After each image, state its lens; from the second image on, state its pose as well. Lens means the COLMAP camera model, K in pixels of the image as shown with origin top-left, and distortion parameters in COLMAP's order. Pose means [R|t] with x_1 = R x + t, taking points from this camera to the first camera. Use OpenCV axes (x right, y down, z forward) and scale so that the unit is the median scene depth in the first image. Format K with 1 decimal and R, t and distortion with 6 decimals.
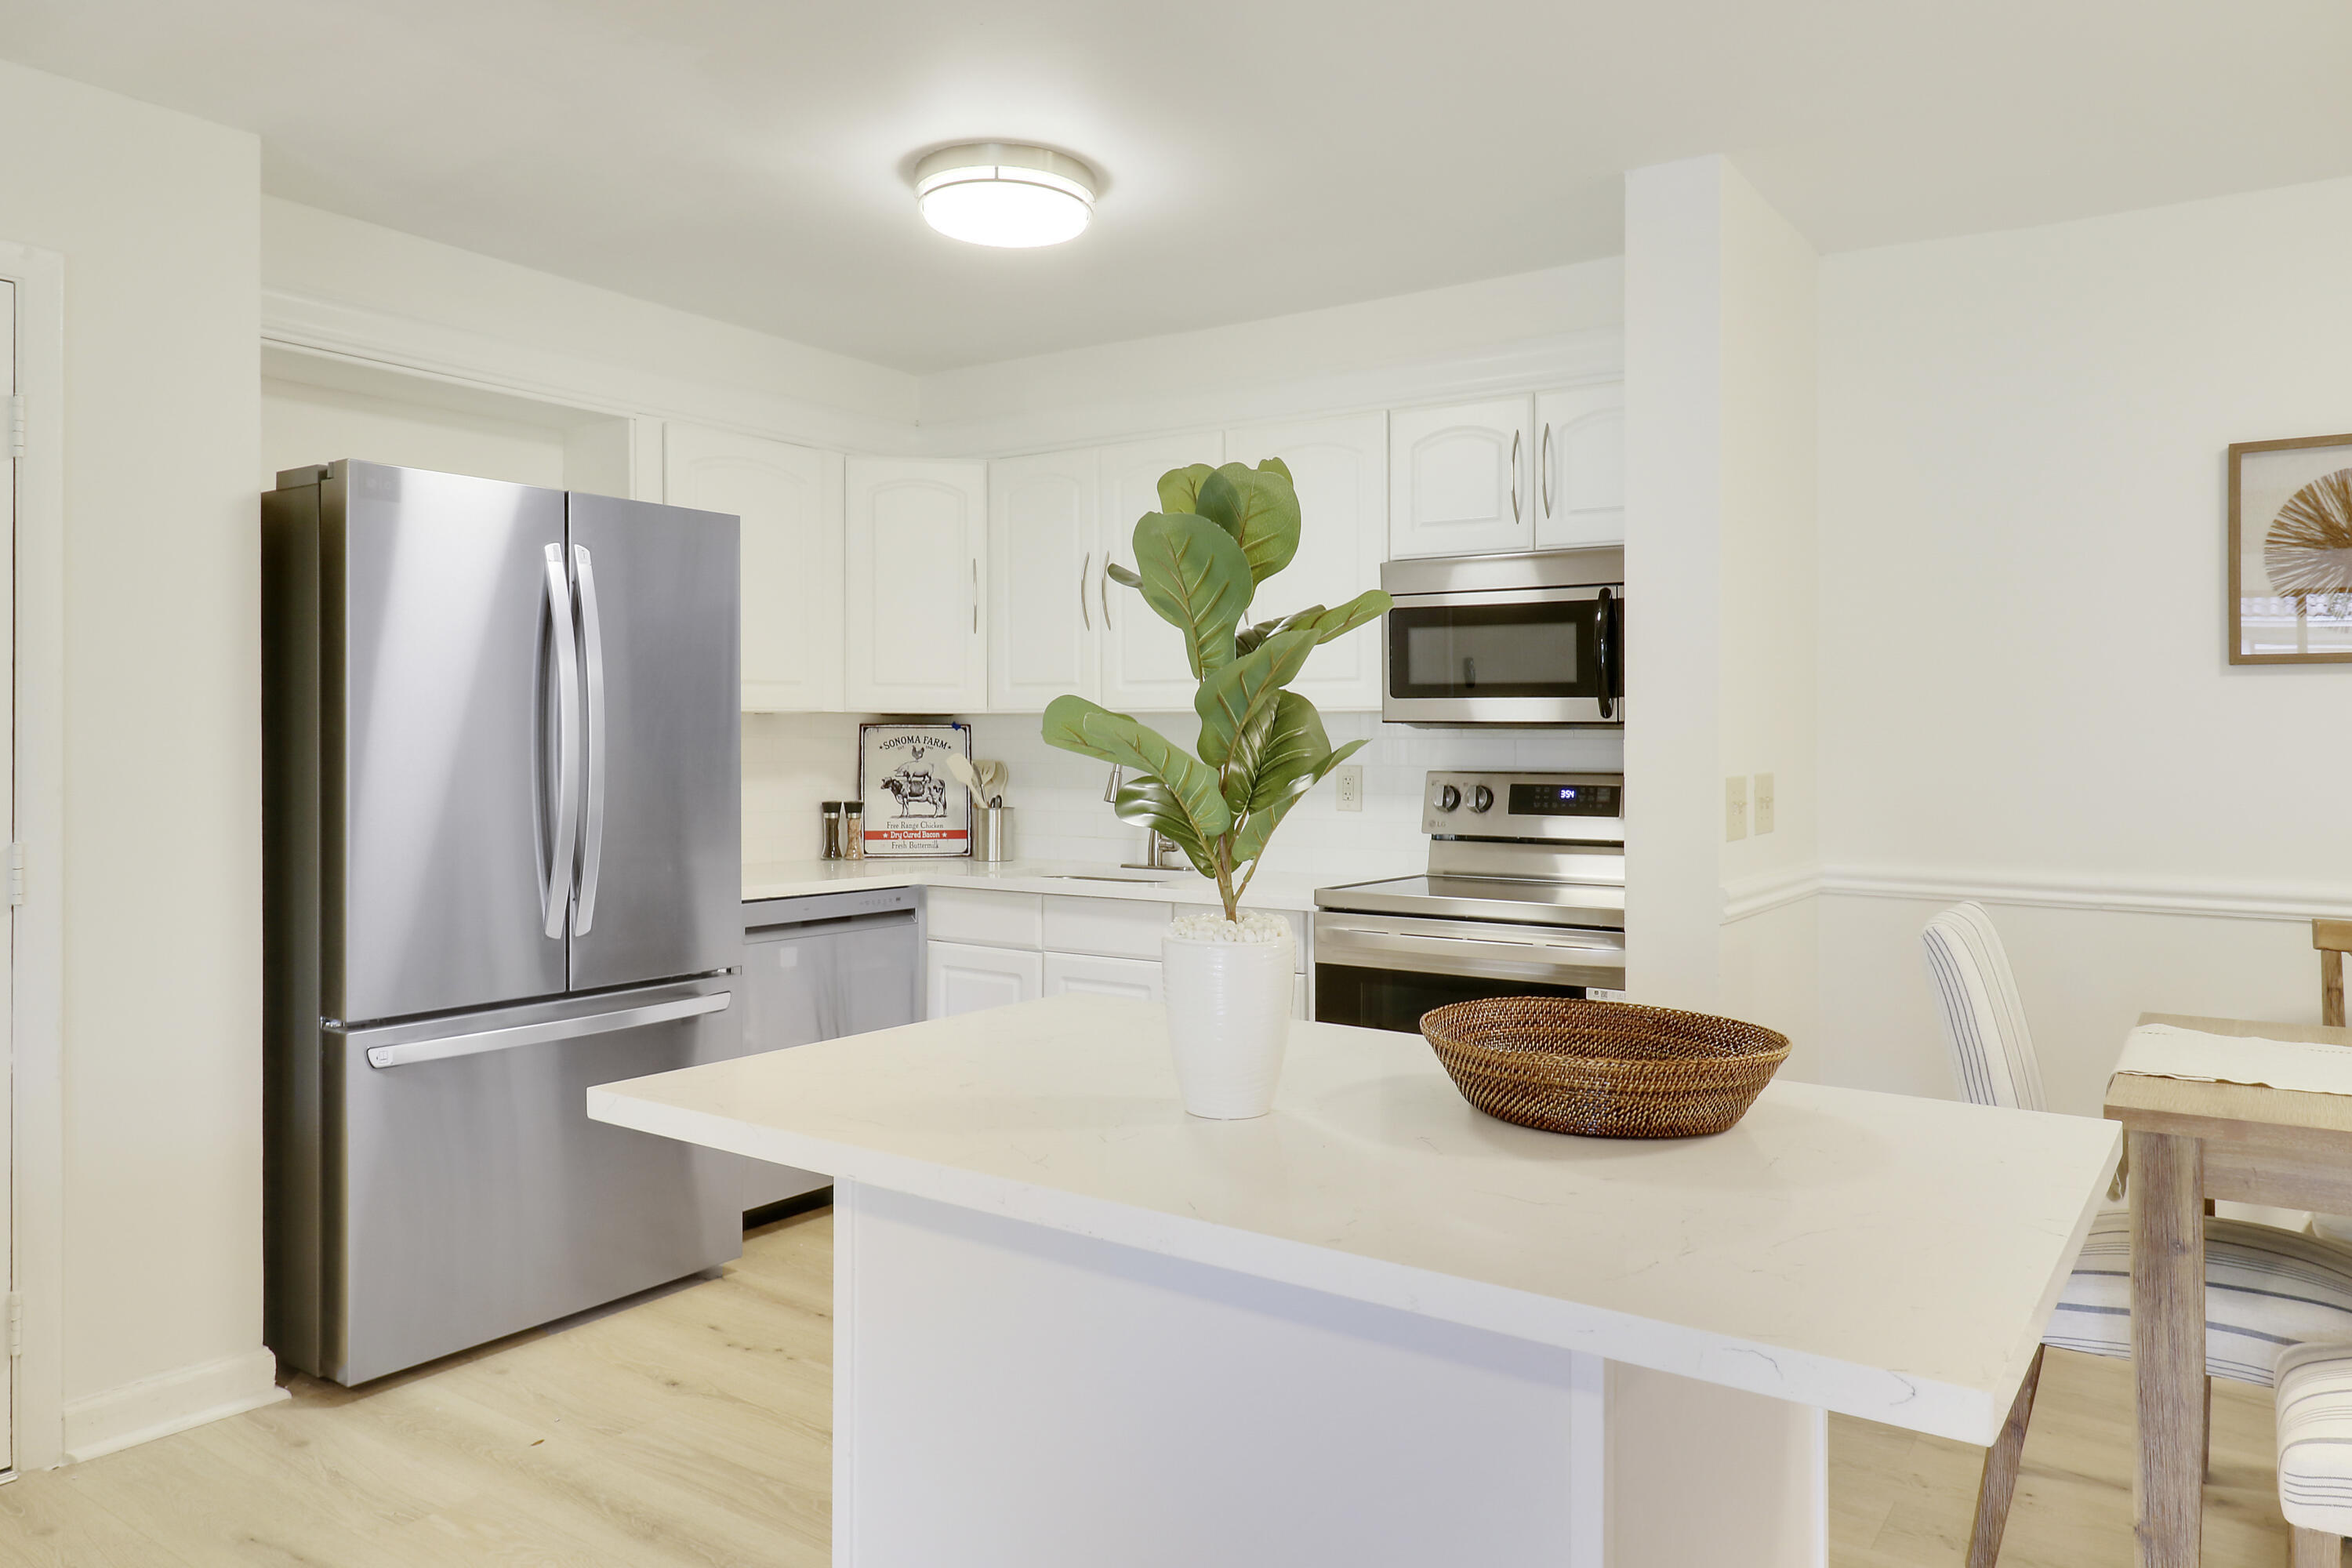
lens RADIAL K [[1550.8, 0, 1219.9], [0, 1550.8, 735.4], [0, 0, 1]] dist [0.002389, 0.002331]
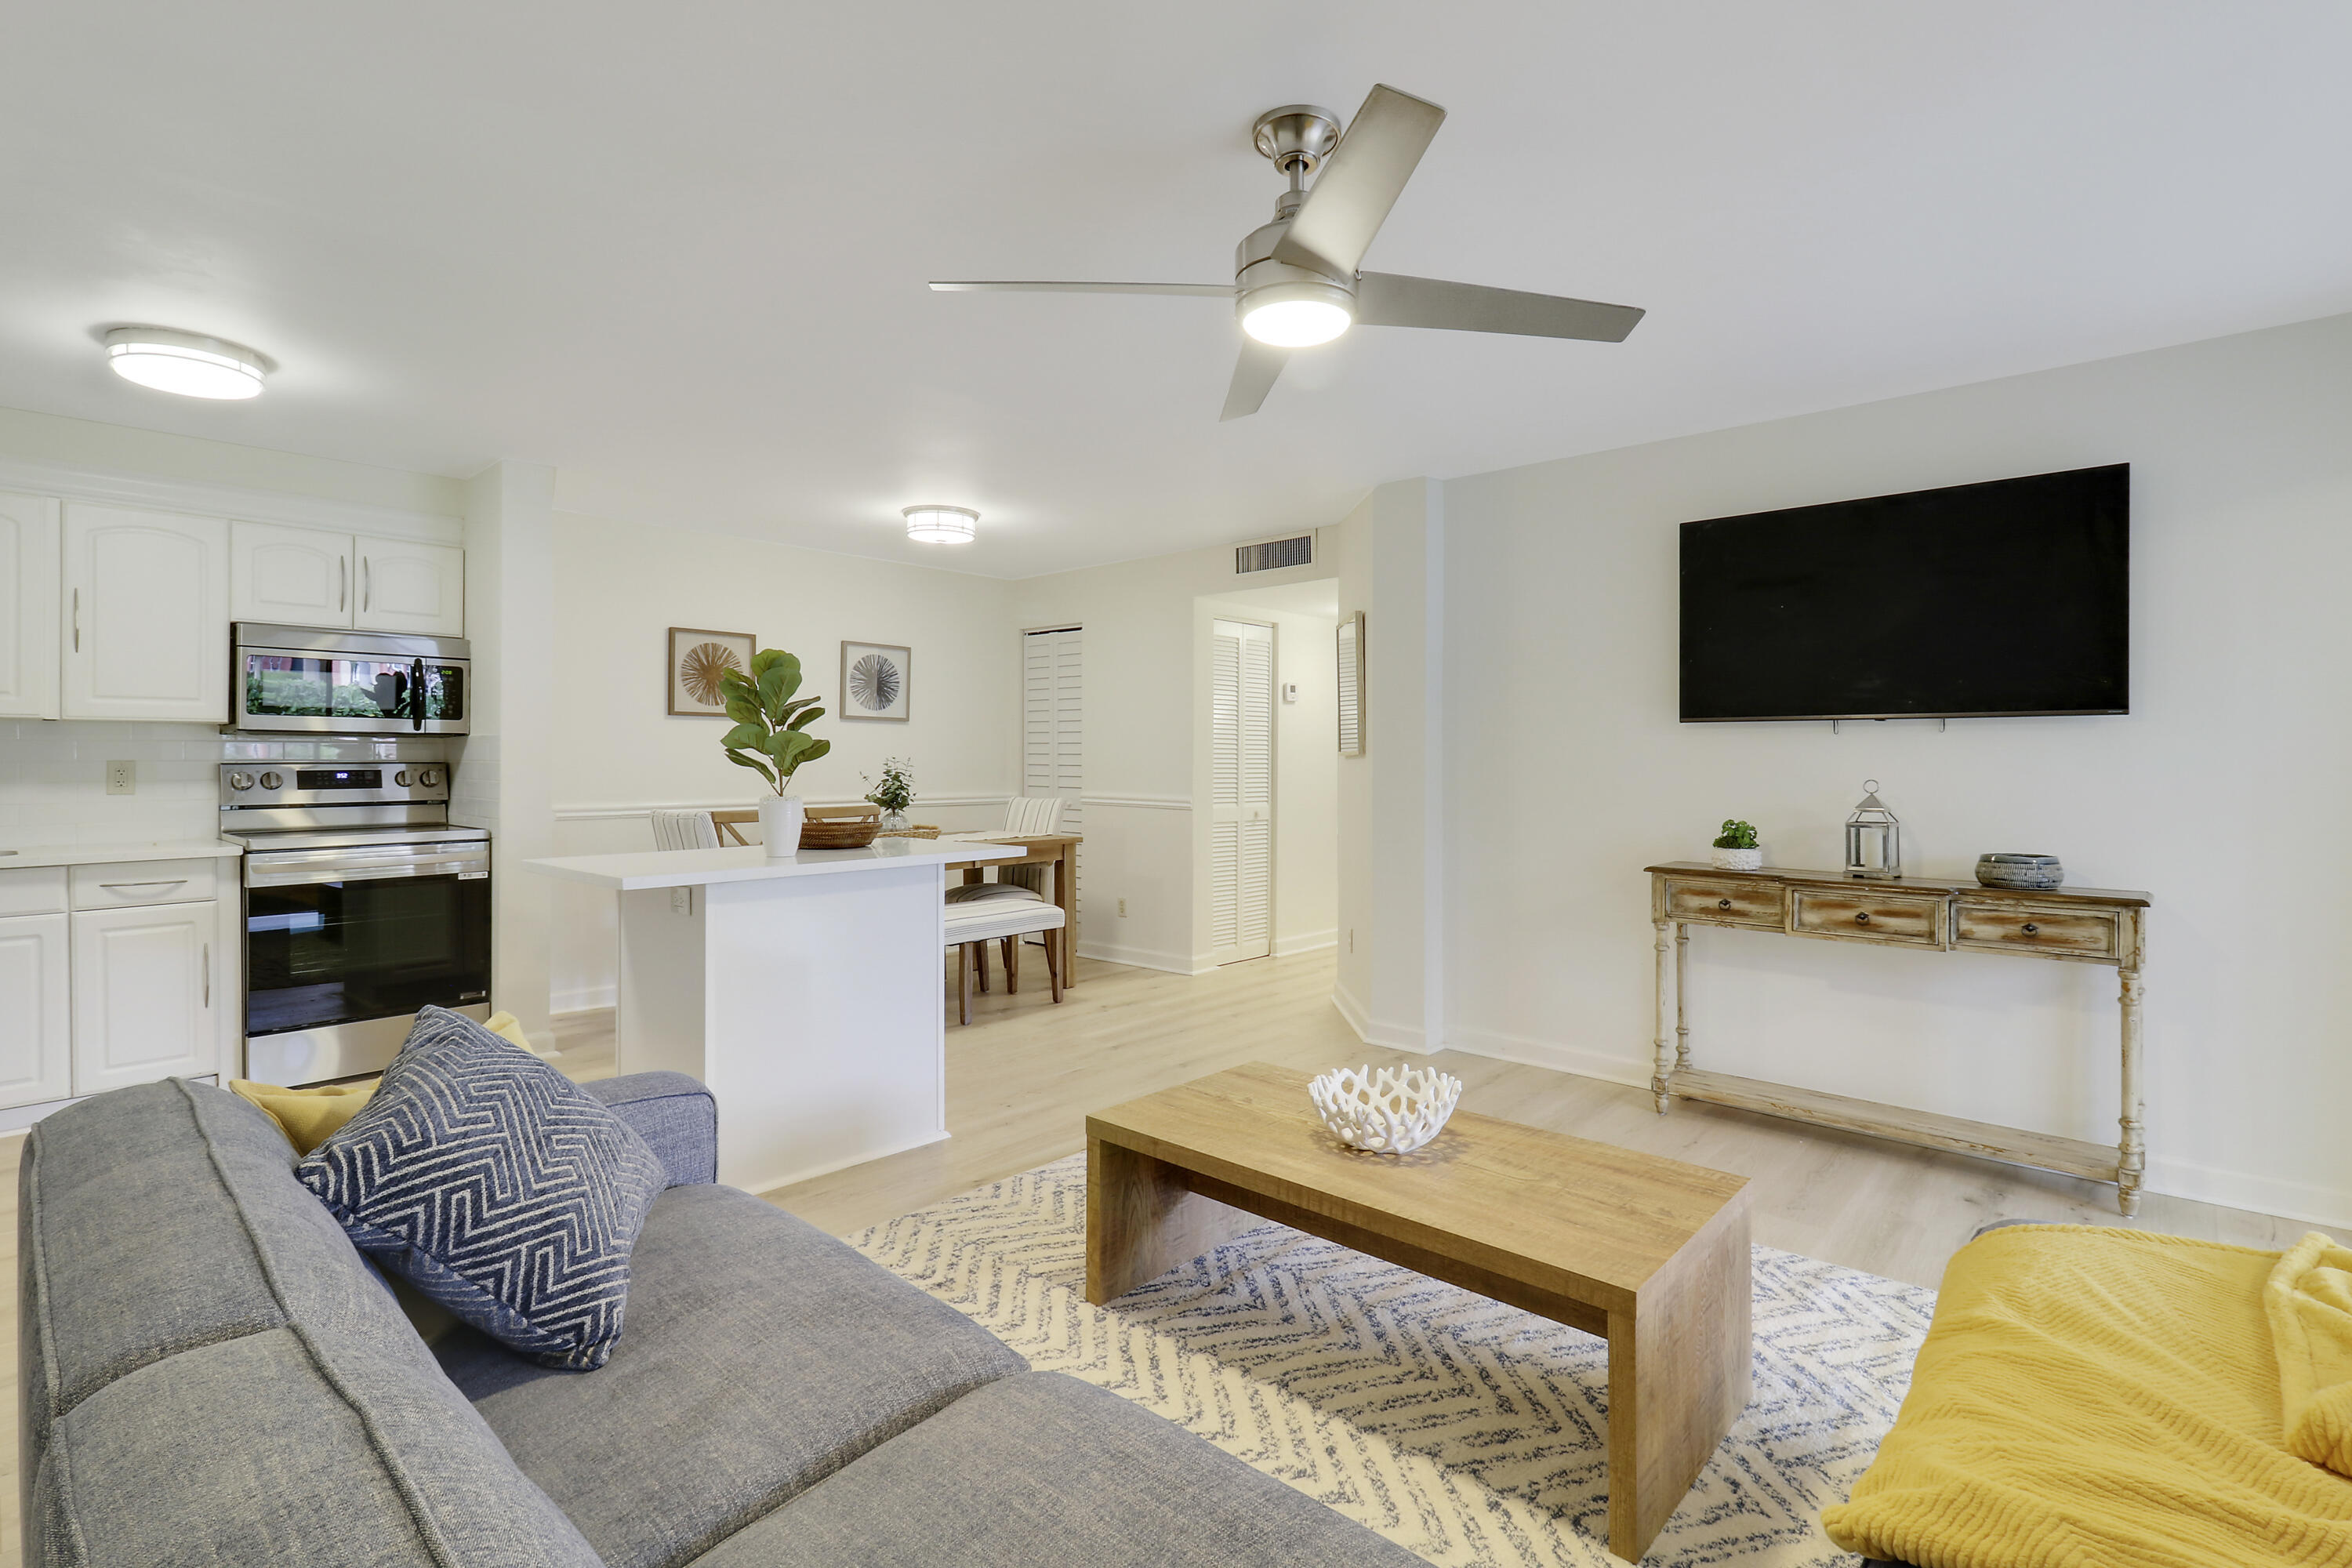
lens RADIAL K [[1131.7, 0, 1192.7], [0, 1131.7, 752.1], [0, 0, 1]] dist [0.000037, -0.014262]
pose [[0.122710, 0.000964, 0.992442, -1.007435], [-0.004074, 0.999992, -0.000468, 0.011153], [-0.992434, -0.003985, 0.122713, -0.057225]]
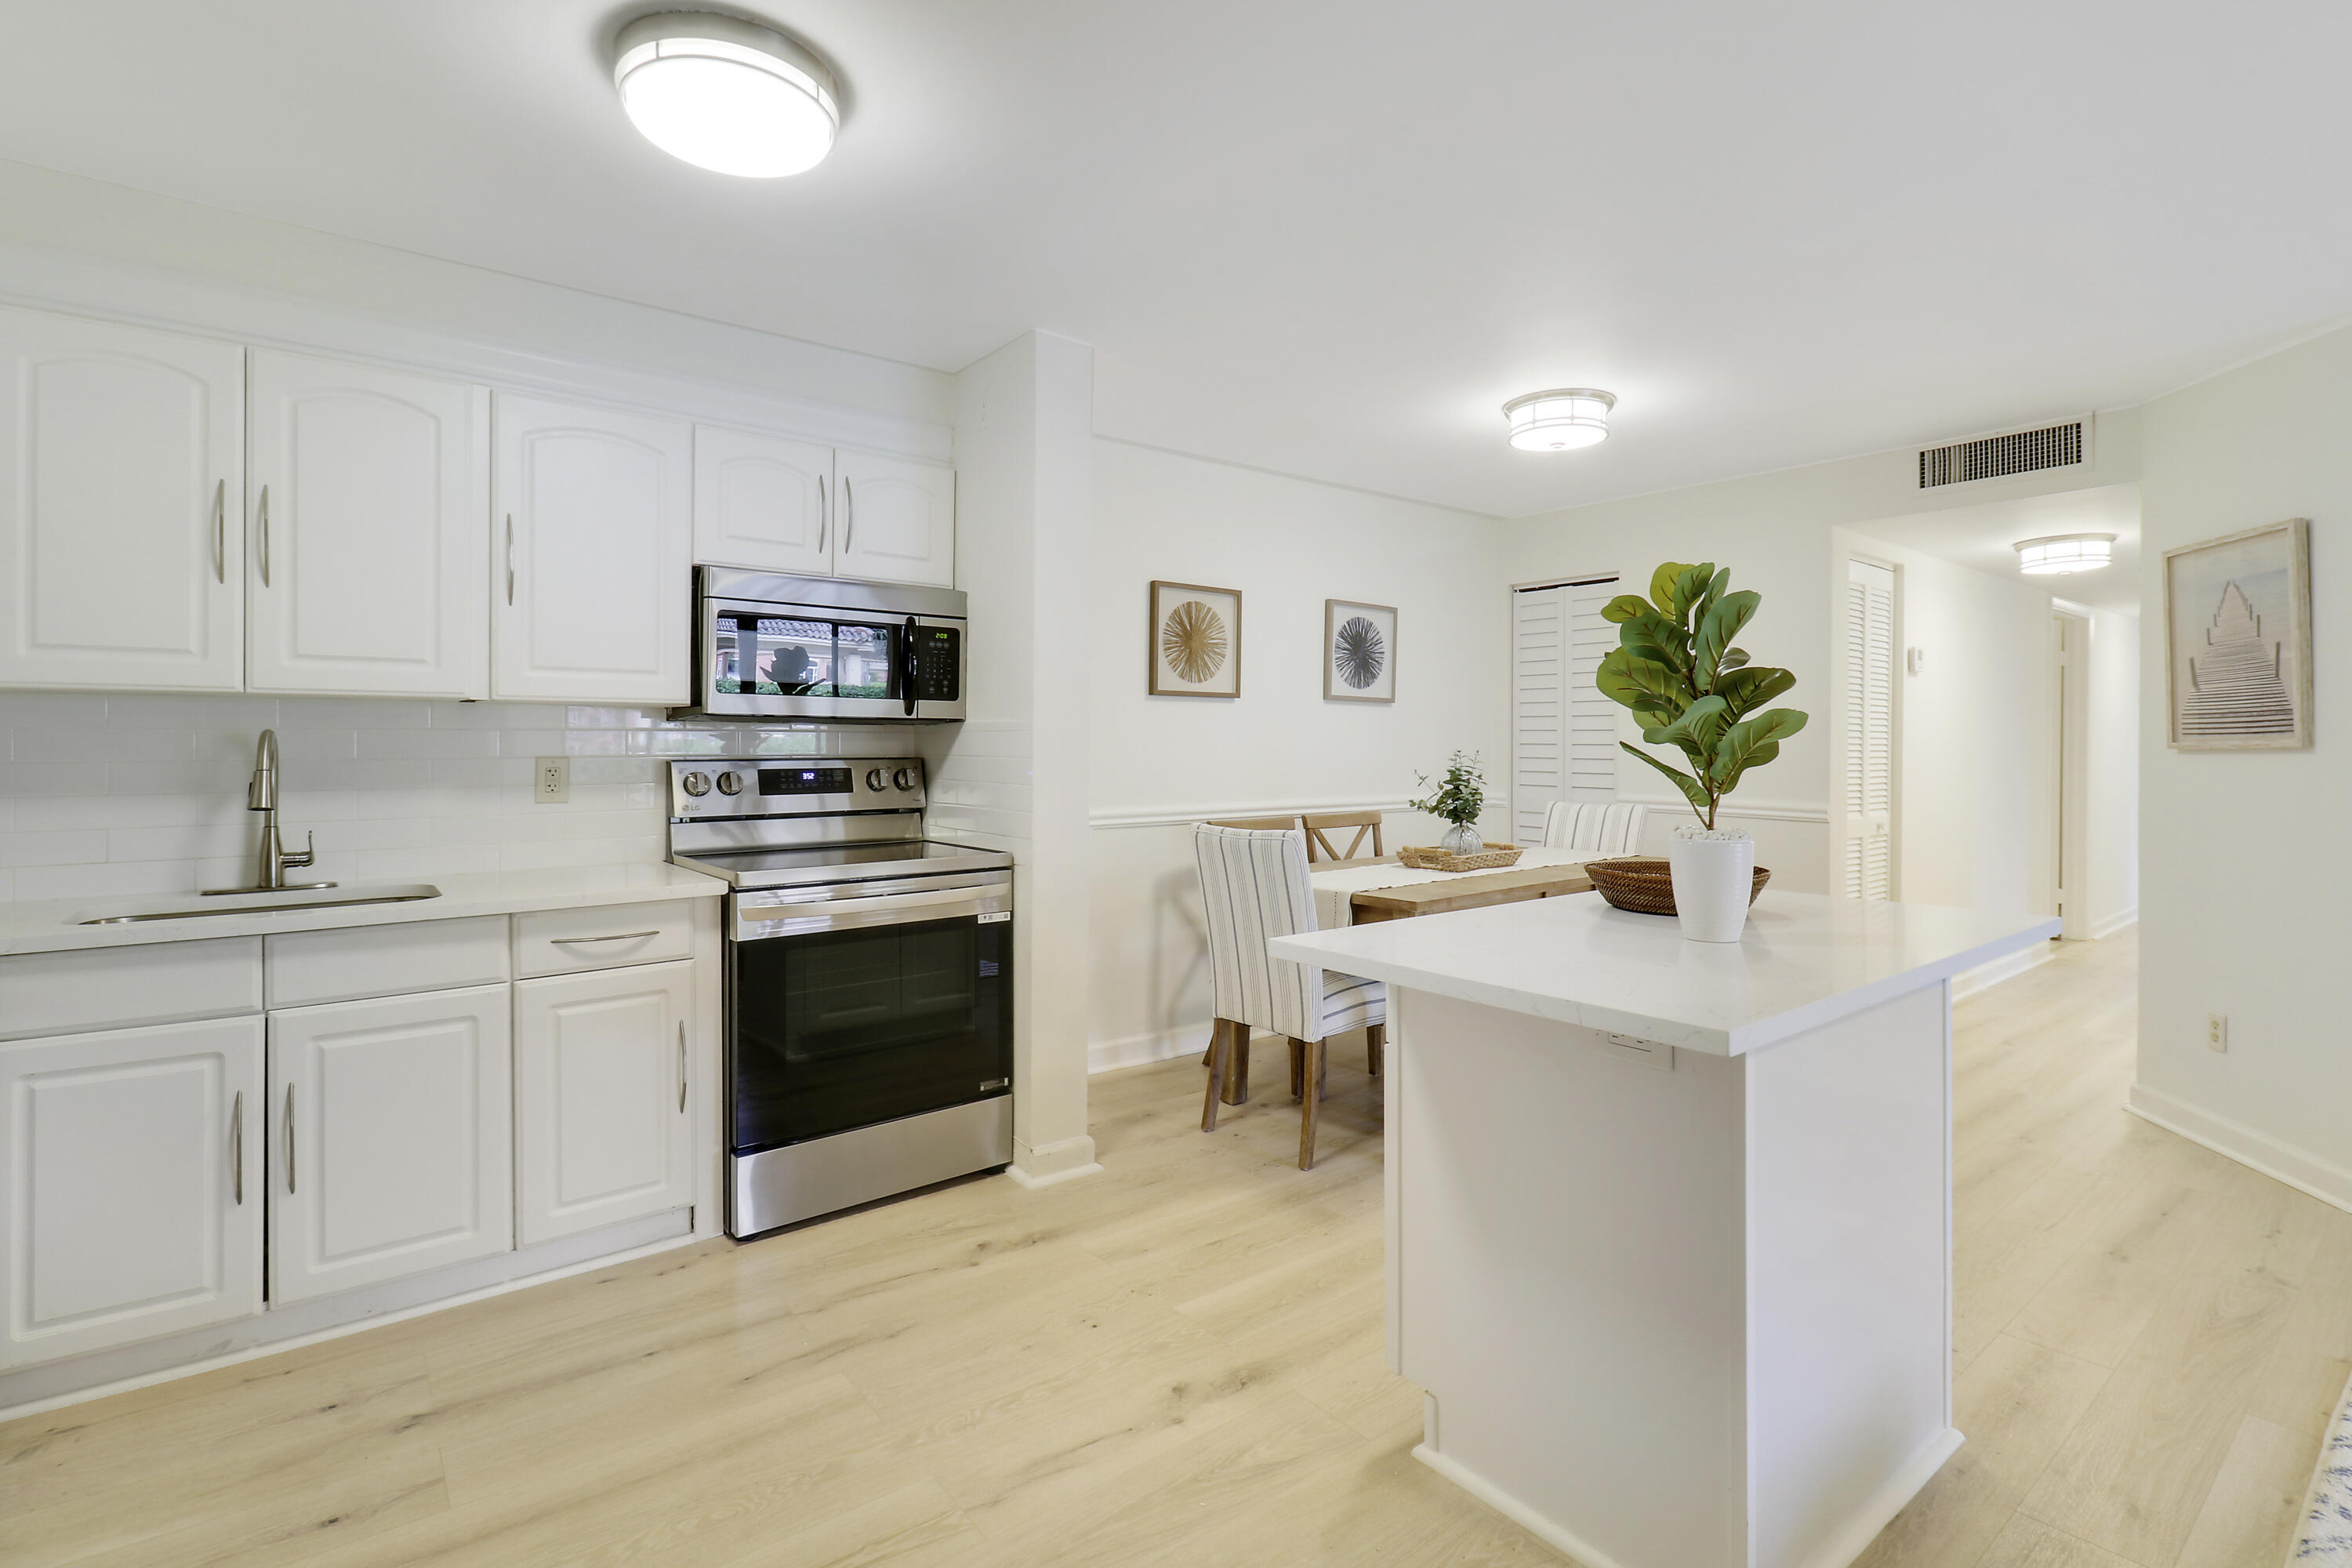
lens RADIAL K [[1130.6, 0, 1186.5], [0, 1130.6, 738.6], [0, 0, 1]] dist [0.002477, -0.013808]
pose [[0.280184, 0.001769, 0.959945, -0.647356], [-0.002735, 0.999996, -0.001045, 0.009372], [-0.959942, -0.002333, 0.280188, 0.542820]]
